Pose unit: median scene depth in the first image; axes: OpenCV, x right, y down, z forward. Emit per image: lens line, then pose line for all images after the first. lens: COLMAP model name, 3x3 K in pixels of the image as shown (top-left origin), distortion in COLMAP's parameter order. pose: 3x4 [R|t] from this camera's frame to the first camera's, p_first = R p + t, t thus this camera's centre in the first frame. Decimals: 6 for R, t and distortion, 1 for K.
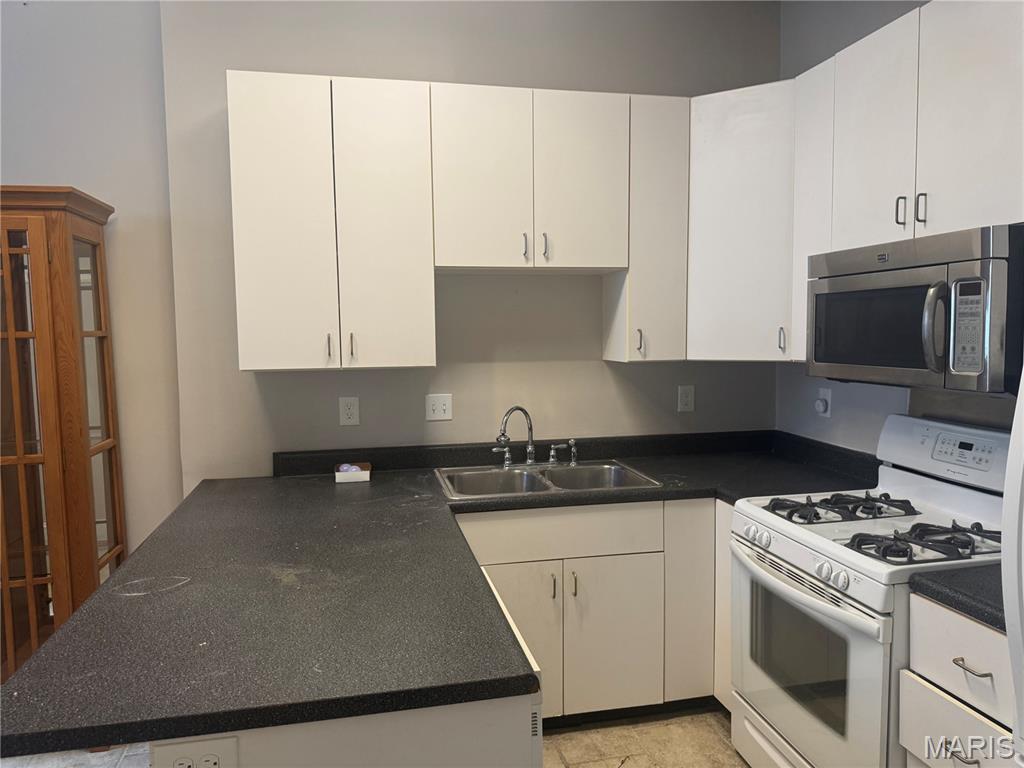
lens RADIAL K [[723.9, 0, 516.2], [0, 723.9, 372.9], [0, 0, 1]] dist [0.068496, -0.082410]
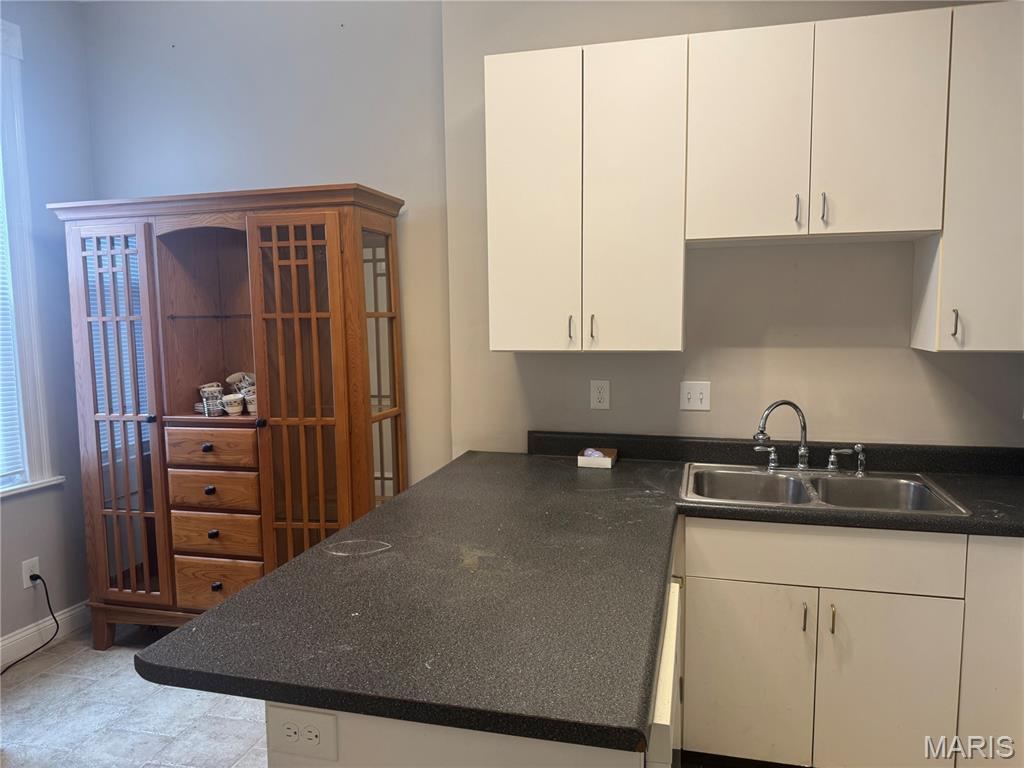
lens RADIAL K [[723.9, 0, 504.2], [0, 723.9, 377.5], [0, 0, 1]] dist [0.068496, -0.082410]
pose [[0.888013, 0.042545, -0.457846, 0.106745], [-0.027288, 0.998831, 0.039888, -0.005987], [0.459008, -0.022927, 0.888136, 0.088092]]
